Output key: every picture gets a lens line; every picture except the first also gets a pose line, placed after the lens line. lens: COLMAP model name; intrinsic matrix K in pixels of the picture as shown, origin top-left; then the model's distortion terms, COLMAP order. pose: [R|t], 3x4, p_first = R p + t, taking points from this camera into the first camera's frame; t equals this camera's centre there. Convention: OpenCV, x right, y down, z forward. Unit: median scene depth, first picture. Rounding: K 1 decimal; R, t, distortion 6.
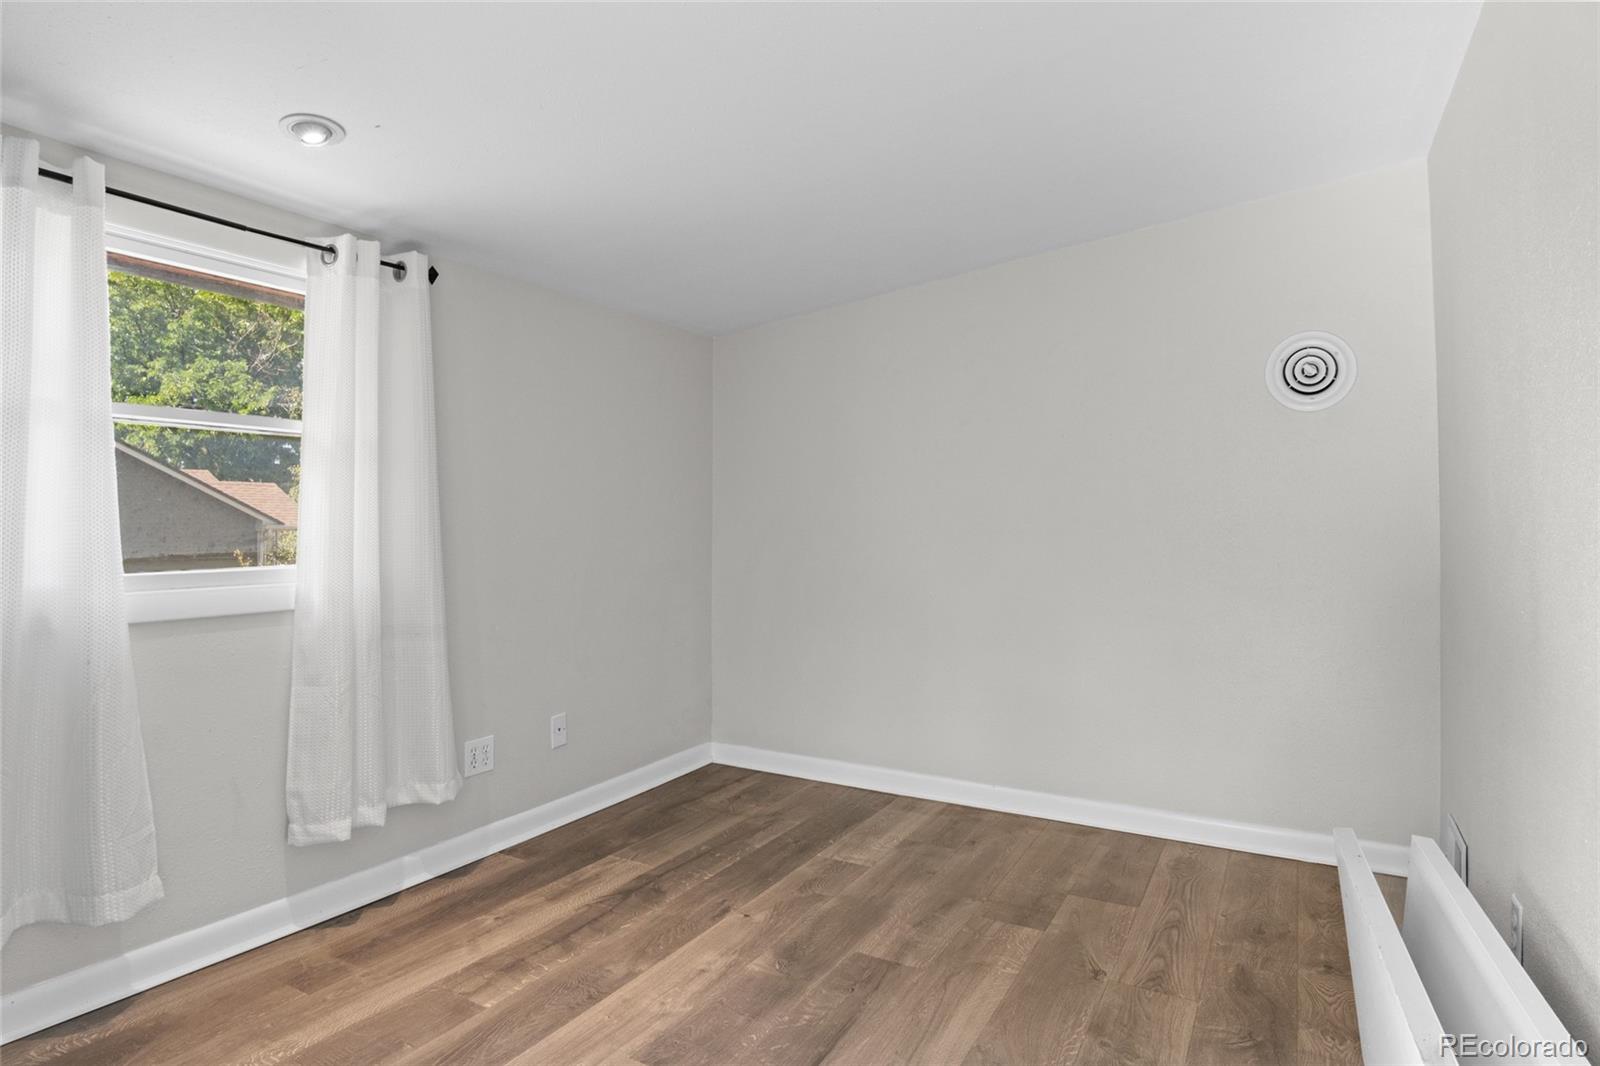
lens RADIAL K [[871.2, 0, 794.5], [0, 871.2, 524.3], [0, 0, 1]] dist [-0.038130, 0.009092]
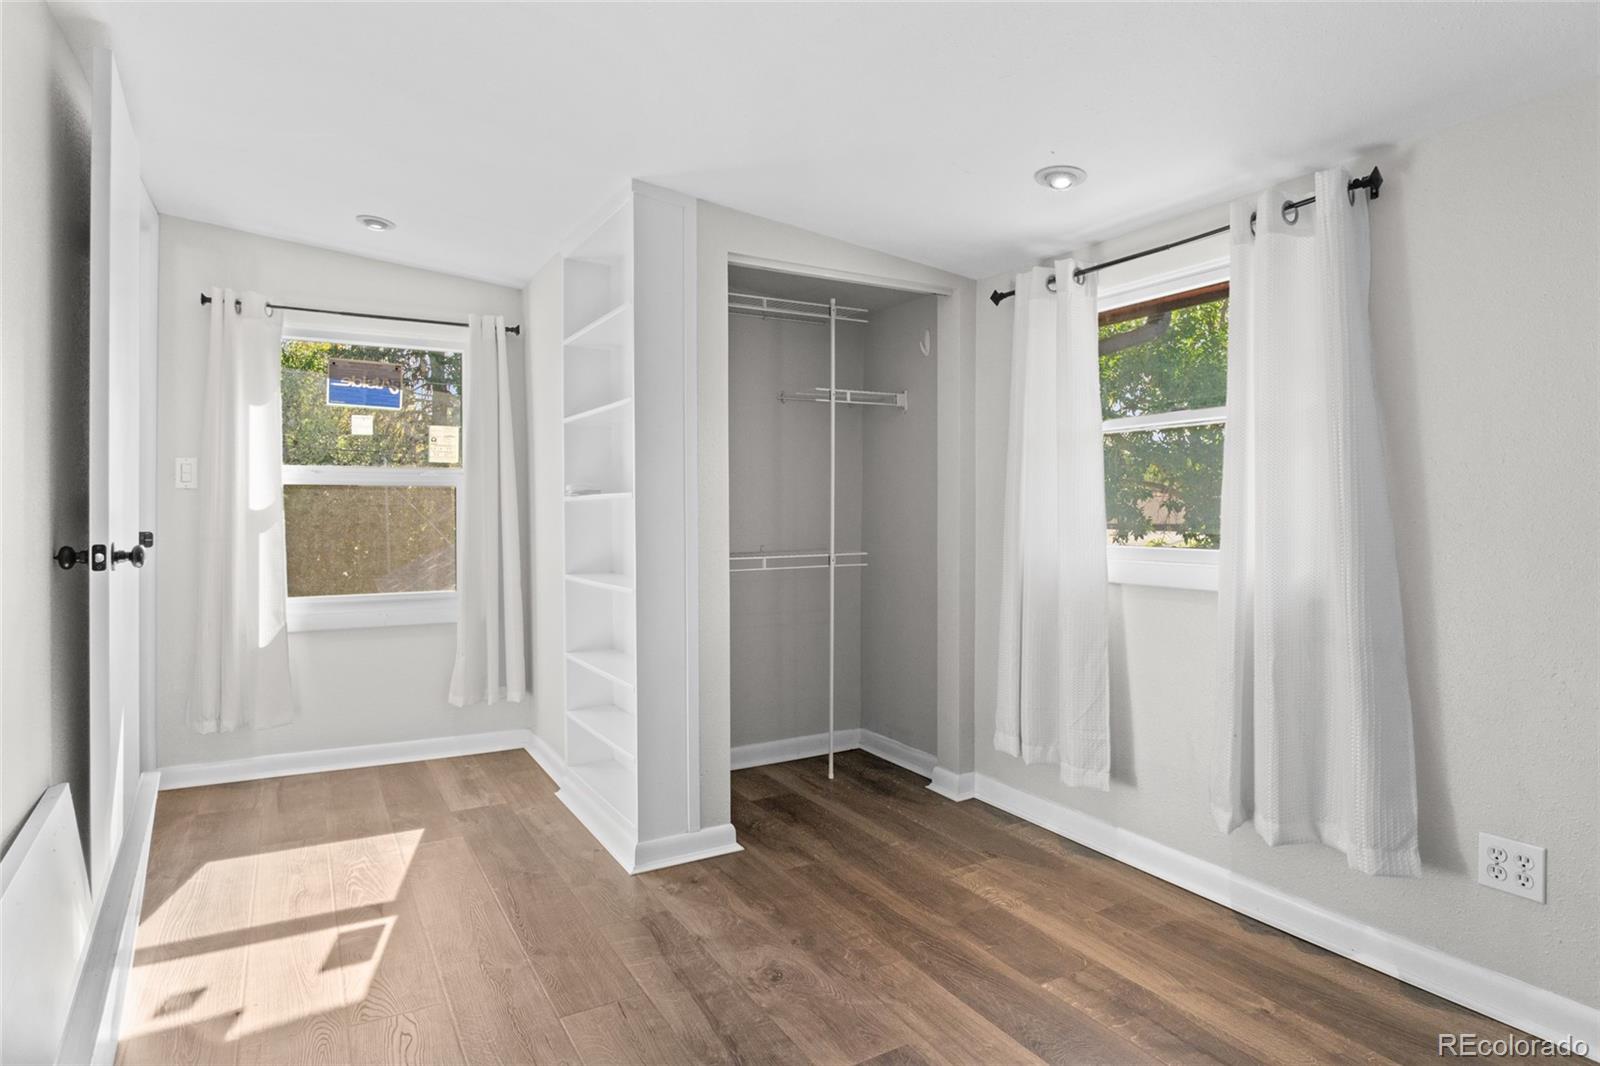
lens RADIAL K [[871.2, 0, 794.7], [0, 871.2, 525.7], [0, 0, 1]] dist [-0.038130, 0.009092]
pose [[-0.490138, 0.017756, -0.871464, 0.576755], [-0.000857, 0.999782, 0.020853, -0.000186], [0.871645, 0.010967, -0.490016, 1.082458]]
